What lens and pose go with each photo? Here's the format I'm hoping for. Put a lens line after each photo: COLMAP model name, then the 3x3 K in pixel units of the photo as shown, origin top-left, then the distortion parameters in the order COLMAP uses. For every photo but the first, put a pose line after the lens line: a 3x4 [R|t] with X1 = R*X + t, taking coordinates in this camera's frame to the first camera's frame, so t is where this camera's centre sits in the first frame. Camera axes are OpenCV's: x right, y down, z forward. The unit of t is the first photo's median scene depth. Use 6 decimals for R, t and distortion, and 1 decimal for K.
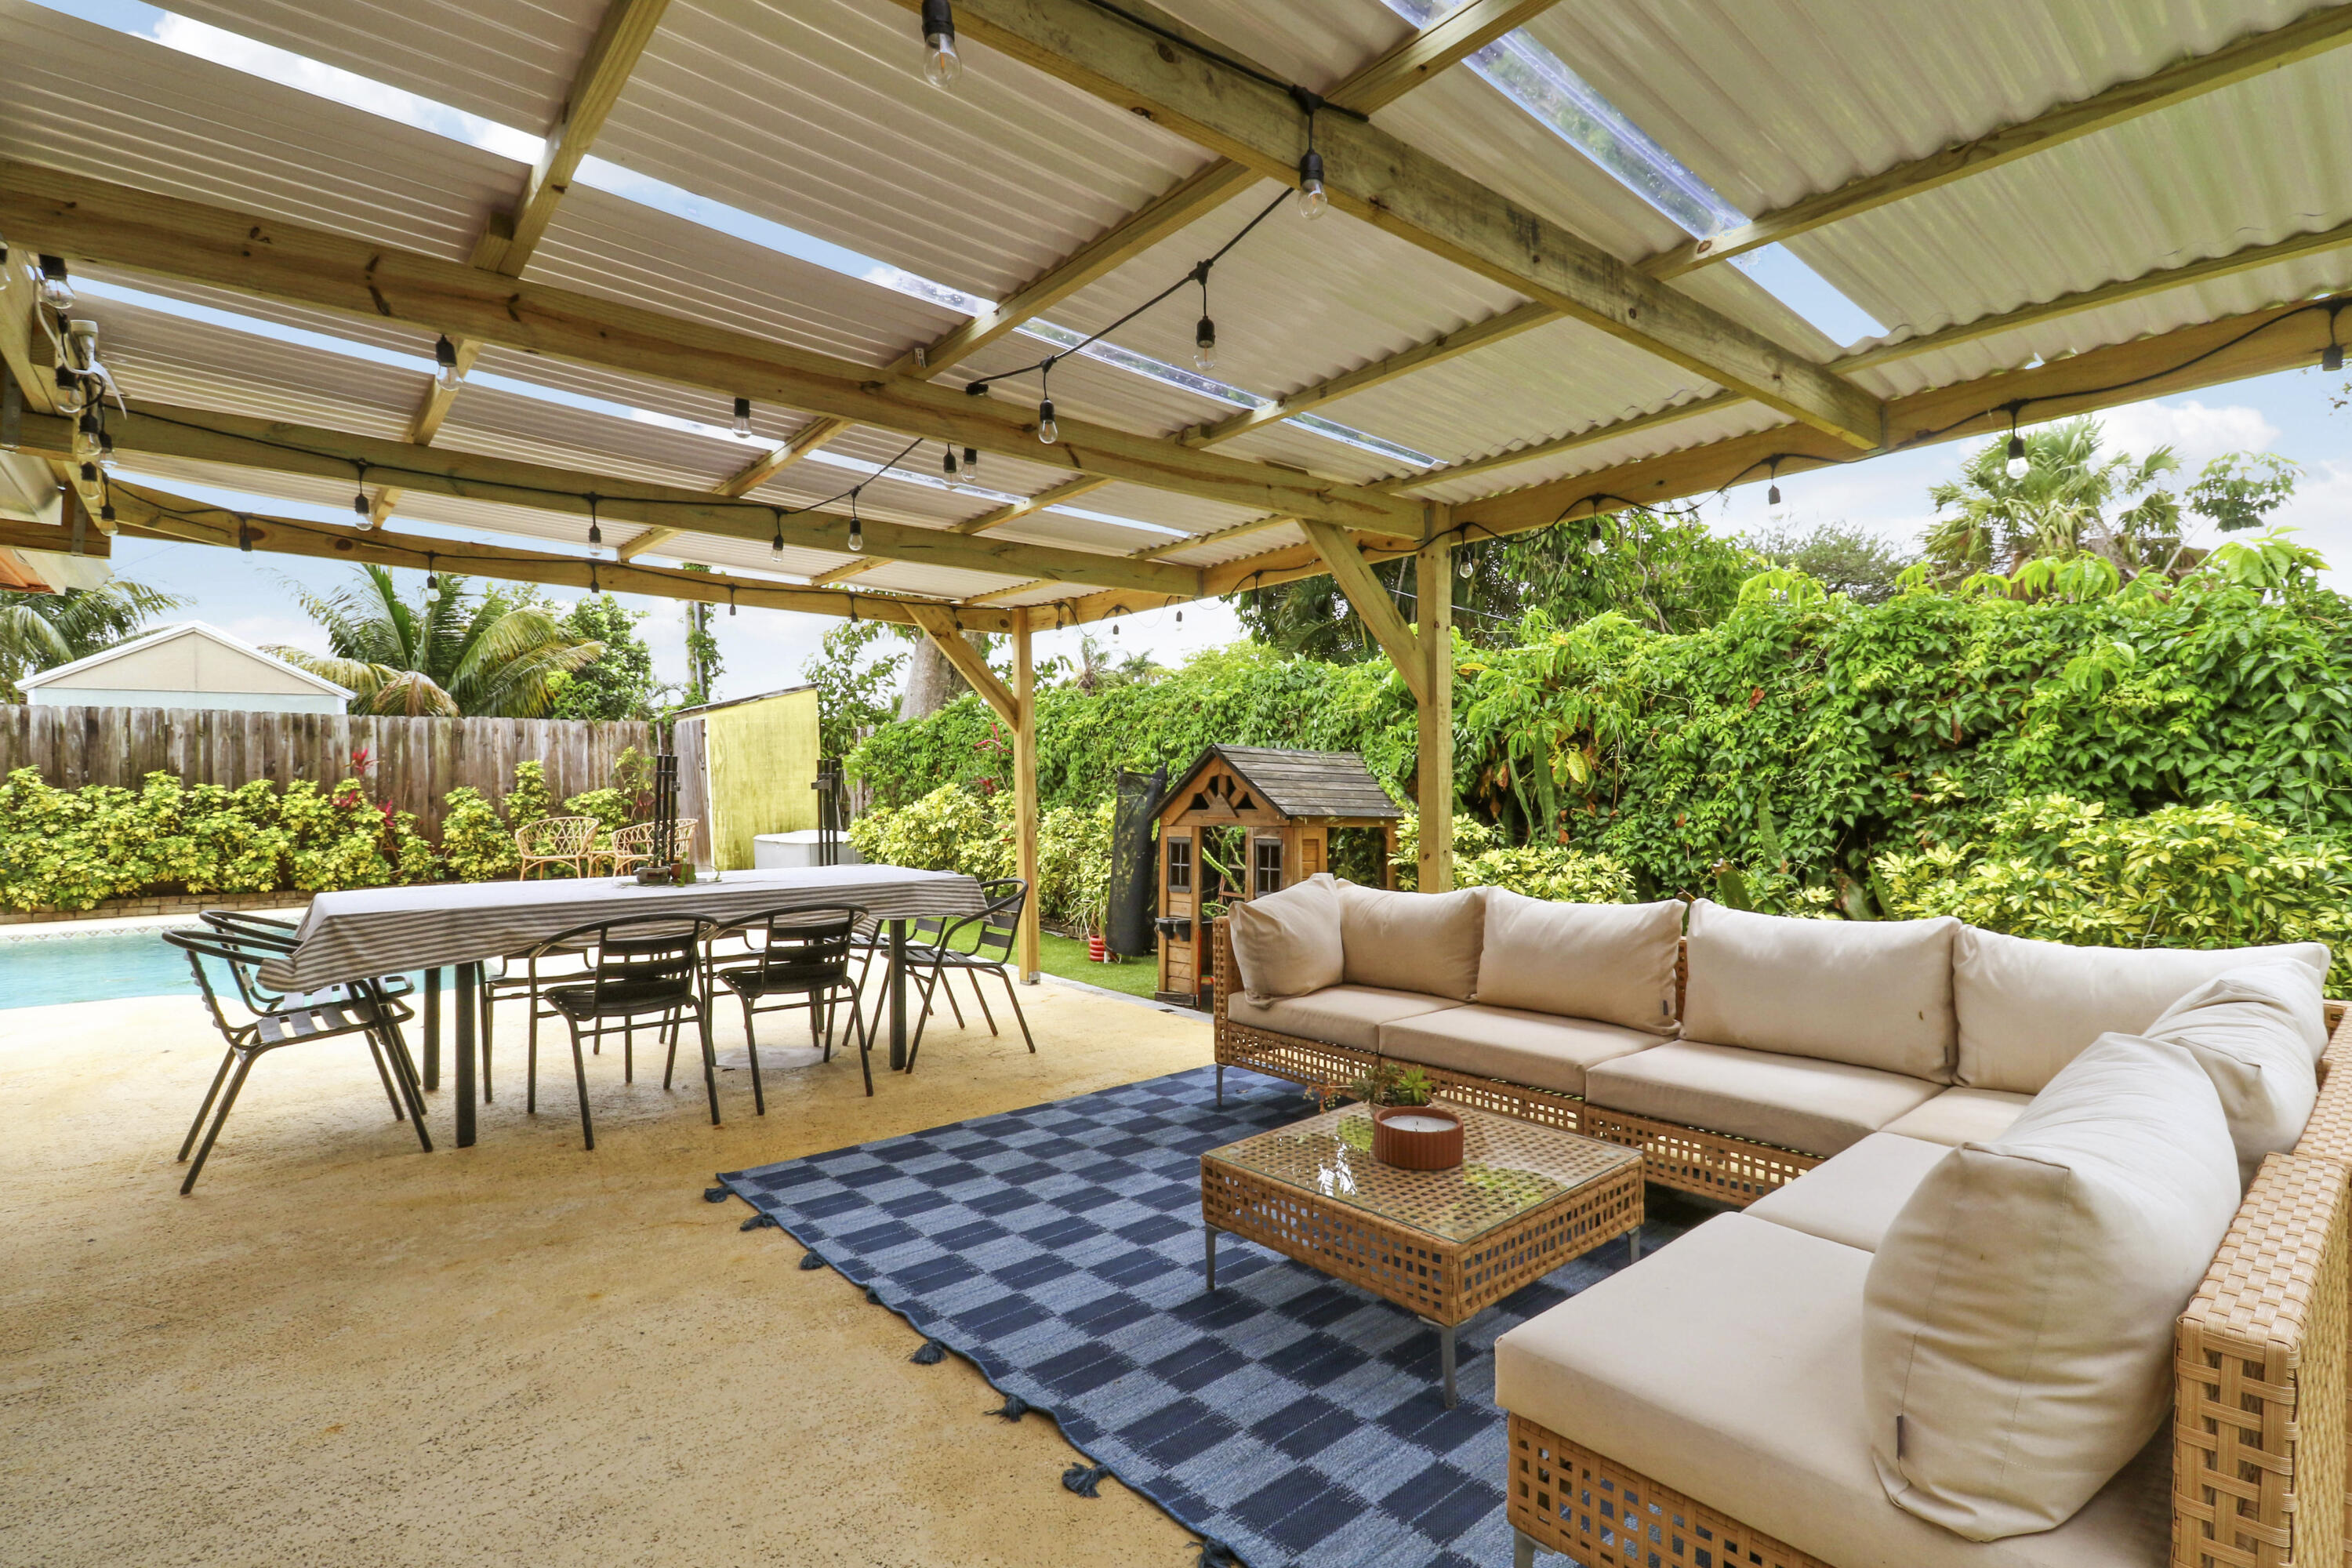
lens RADIAL K [[1119.8, 0, 1176.3], [0, 1119.8, 787.0], [0, 0, 1]] dist [-0.005744, -0.006921]
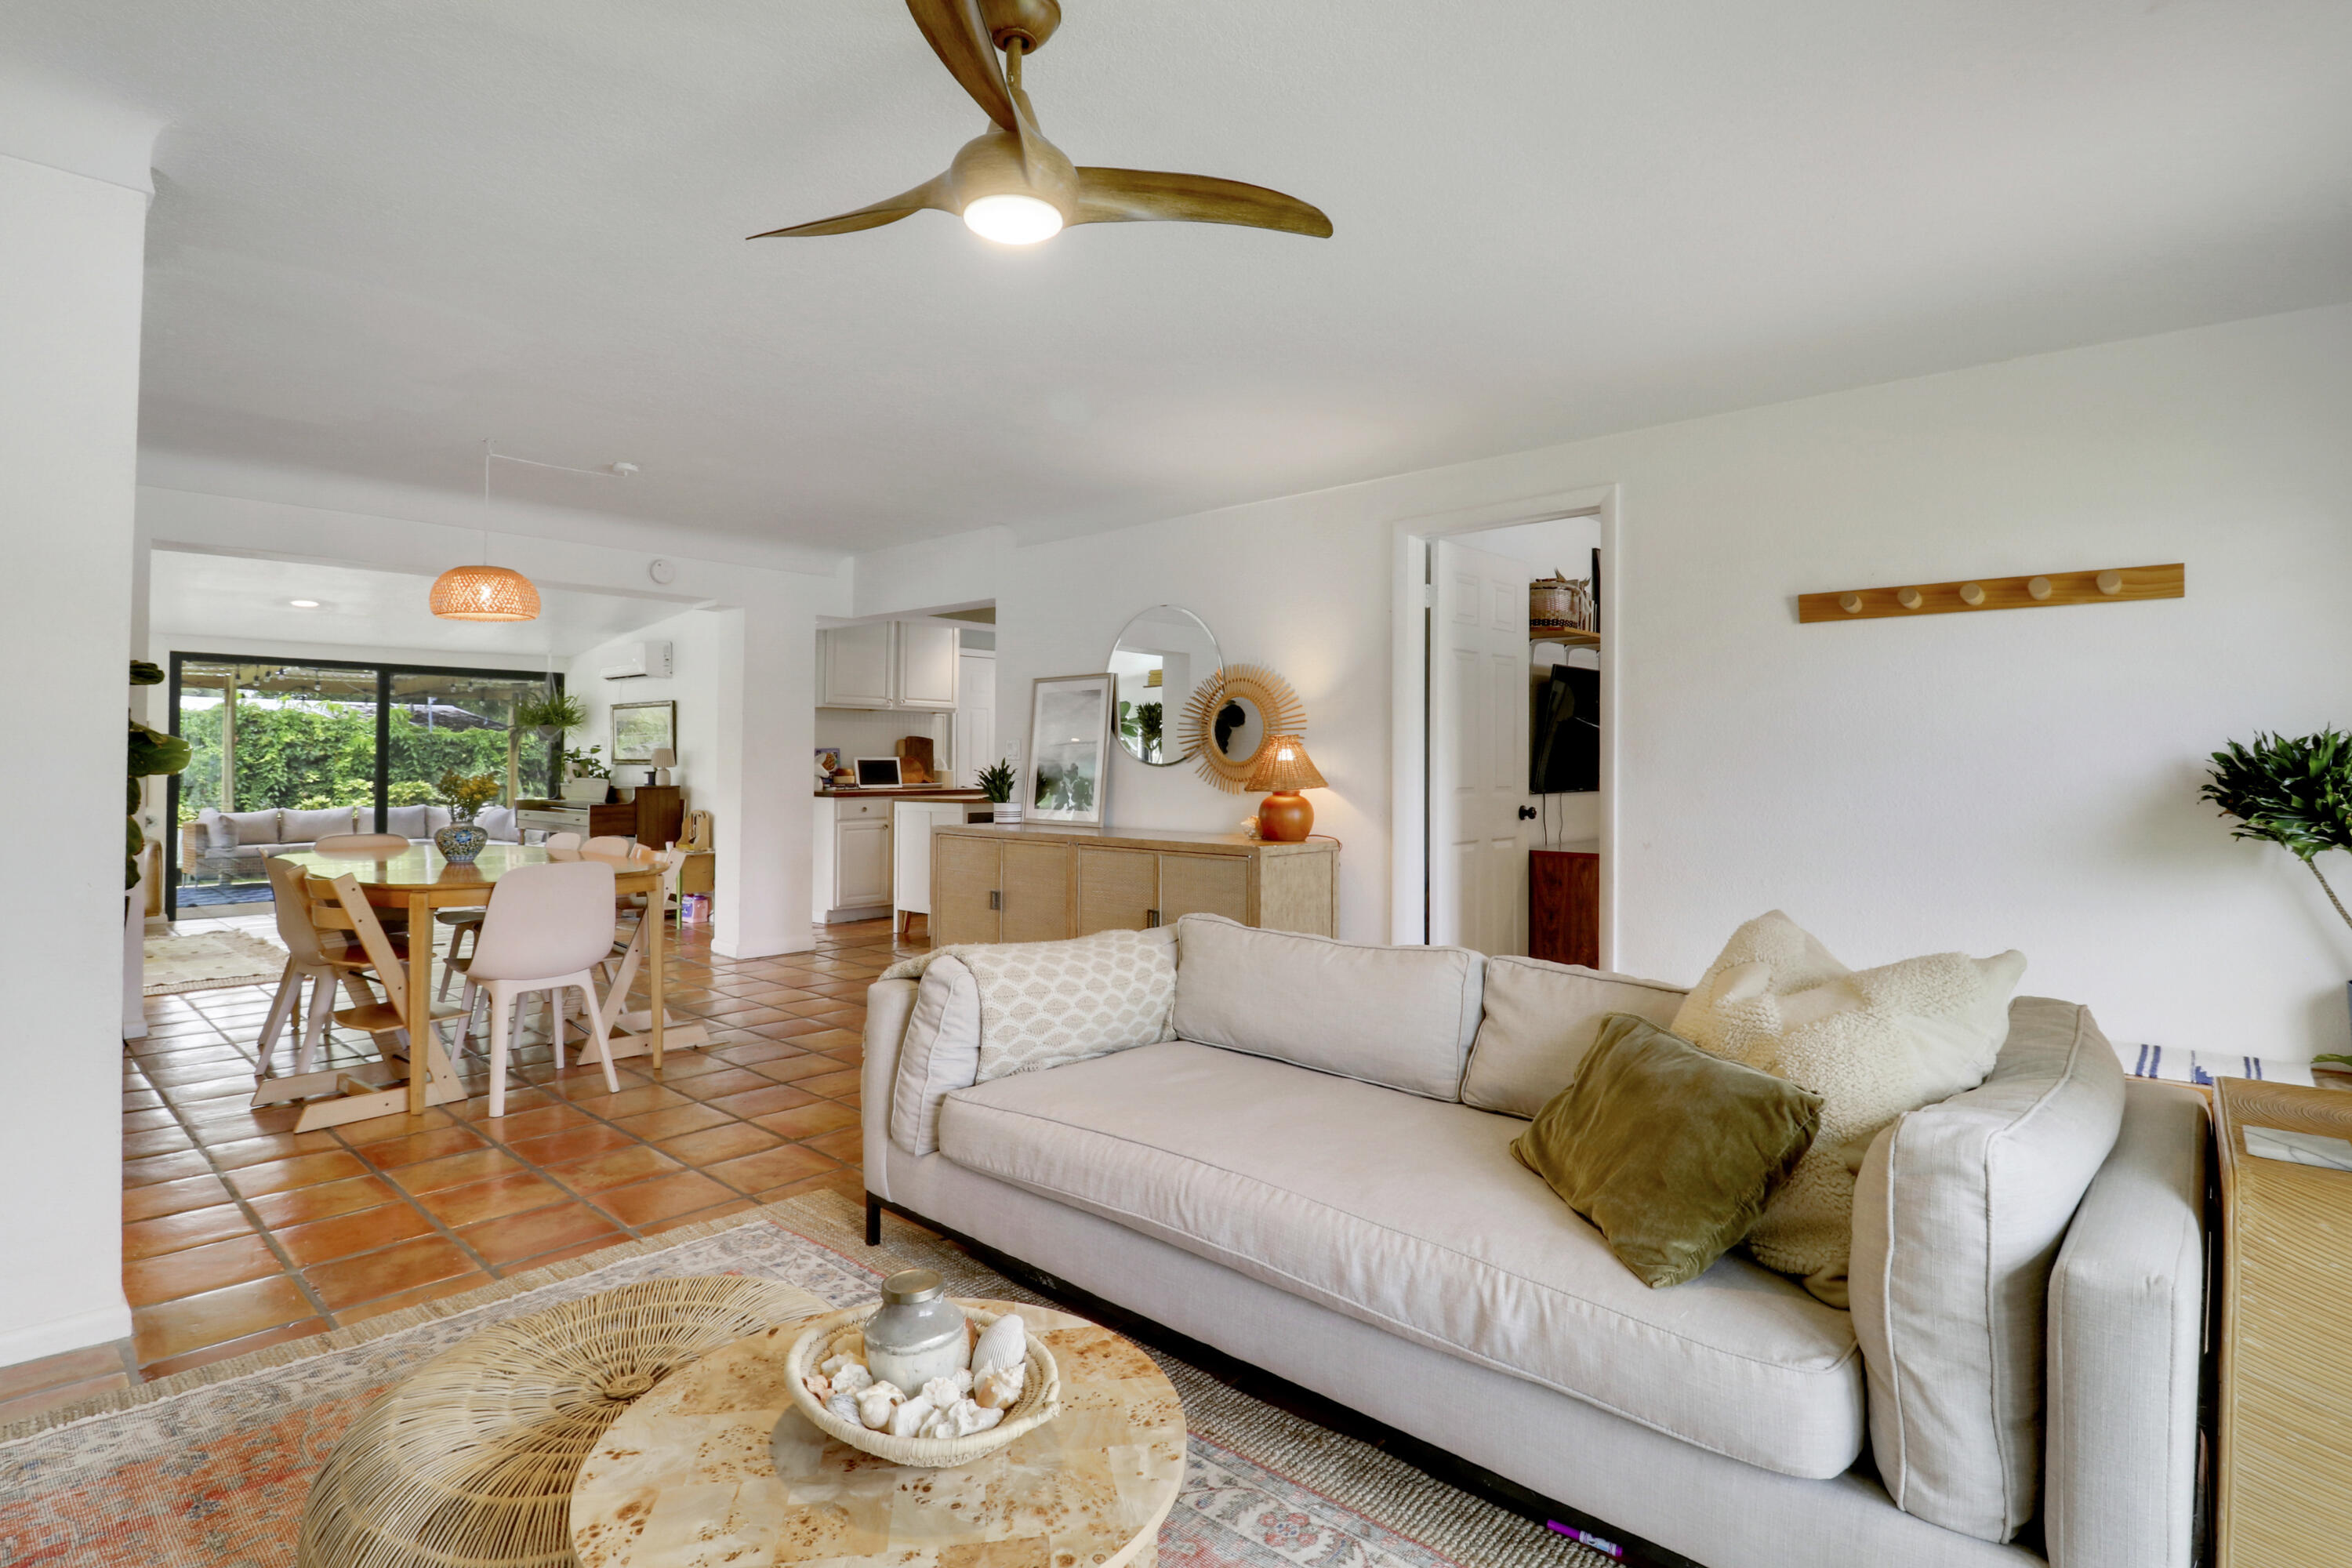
lens RADIAL K [[1099.0, 0, 1159.8], [0, 1099.0, 739.9], [0, 0, 1]] dist [-0.002252, -0.011476]
pose [[-0.156662, 0.034793, 0.987039, -1.204363], [-0.000038, 0.999379, -0.035234, 0.002220], [-0.987652, -0.005558, -0.156564, -0.369992]]
